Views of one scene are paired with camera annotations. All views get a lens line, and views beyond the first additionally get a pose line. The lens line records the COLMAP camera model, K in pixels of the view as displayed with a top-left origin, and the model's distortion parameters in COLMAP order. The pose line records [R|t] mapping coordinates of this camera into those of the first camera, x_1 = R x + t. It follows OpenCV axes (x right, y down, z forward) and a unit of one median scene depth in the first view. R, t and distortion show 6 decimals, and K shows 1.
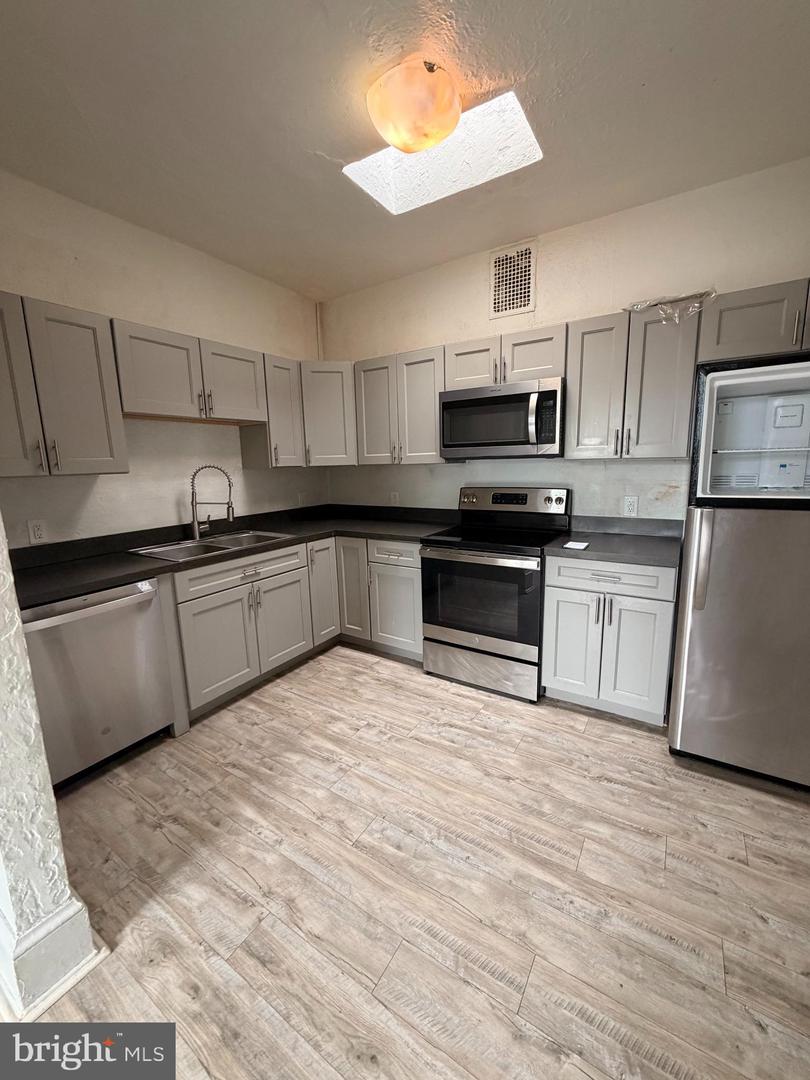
lens RADIAL K [[431.8, 0, 407.1], [0, 431.8, 535.0], [0, 0, 1]] dist [-0.000460, -0.000048]
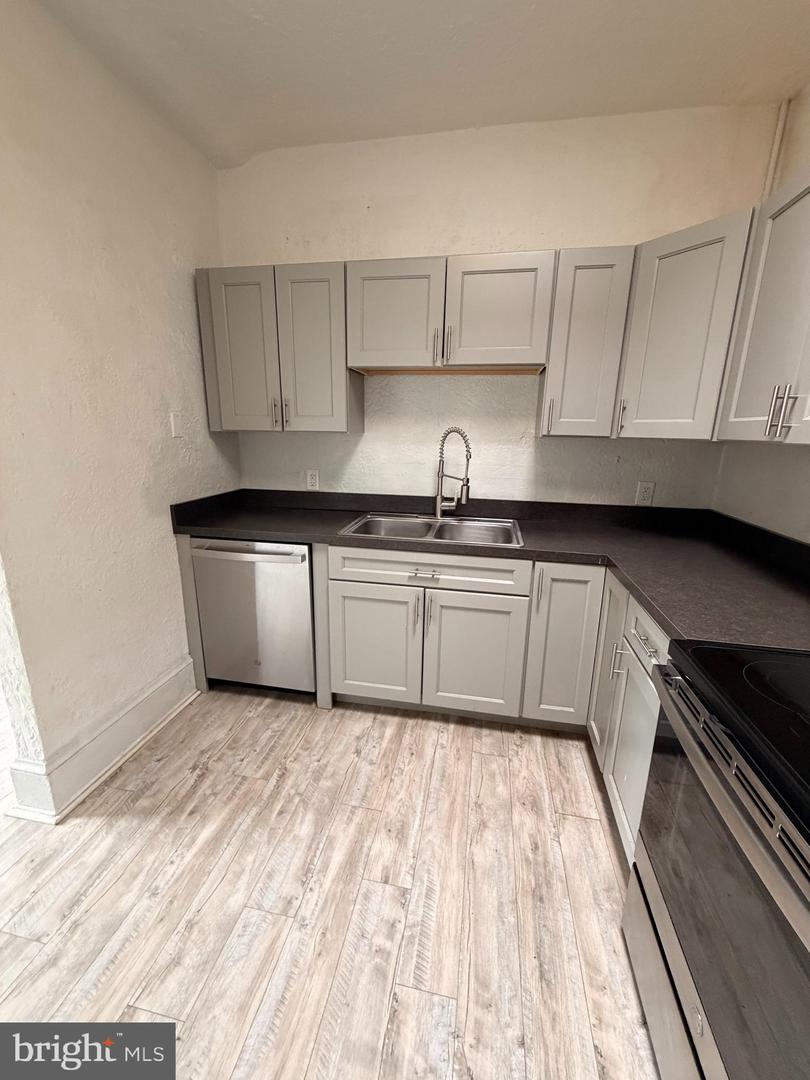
lens RADIAL K [[431.8, 0, 407.1], [0, 431.8, 535.0], [0, 0, 1]] dist [-0.000460, -0.000048]
pose [[0.367455, 0.251900, -0.895278, 0.282570], [-0.184409, 0.963243, 0.195334, -0.121116], [0.911576, 0.093321, 0.400401, 0.673820]]
